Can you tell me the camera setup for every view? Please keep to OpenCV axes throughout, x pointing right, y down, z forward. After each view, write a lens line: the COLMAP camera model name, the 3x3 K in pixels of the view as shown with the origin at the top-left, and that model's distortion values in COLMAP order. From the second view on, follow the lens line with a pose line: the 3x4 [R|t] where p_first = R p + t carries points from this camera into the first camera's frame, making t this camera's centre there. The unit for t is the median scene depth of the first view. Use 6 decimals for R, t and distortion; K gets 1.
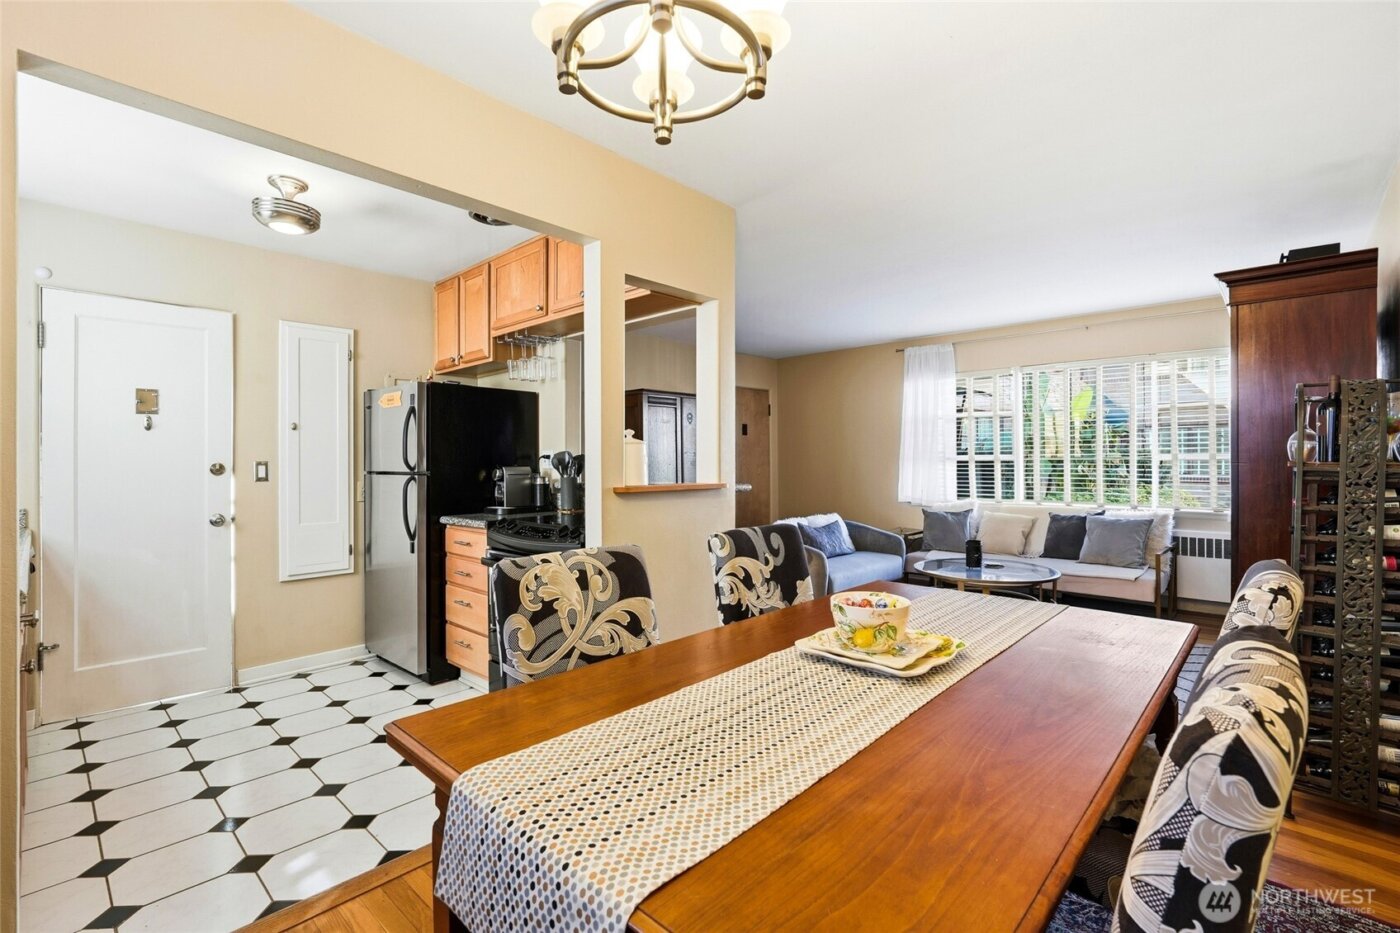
lens RADIAL K [[624.3, 0, 705.4], [0, 624.3, 461.5], [0, 0, 1]] dist [-0.001669, -0.000113]
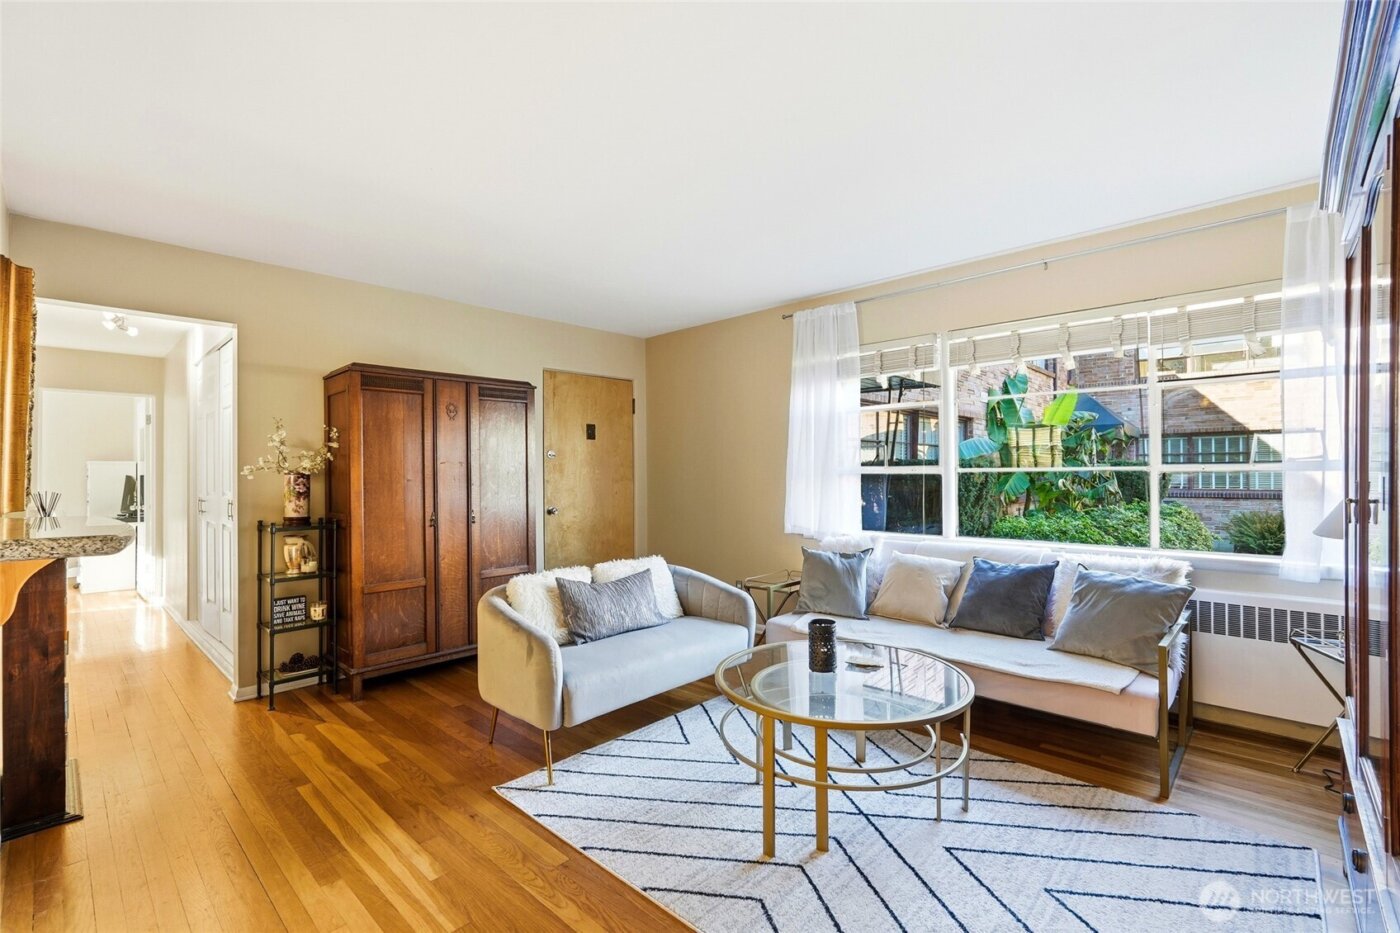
lens RADIAL K [[624.3, 0, 694.5], [0, 624.3, 471.0], [0, 0, 1]] dist [-0.001669, -0.000113]
pose [[0.999974, 0.000576, -0.007243, 0.244176], [-0.000598, 0.999995, -0.003021, -0.002623], [0.007241, 0.003025, 0.999969, 0.344618]]
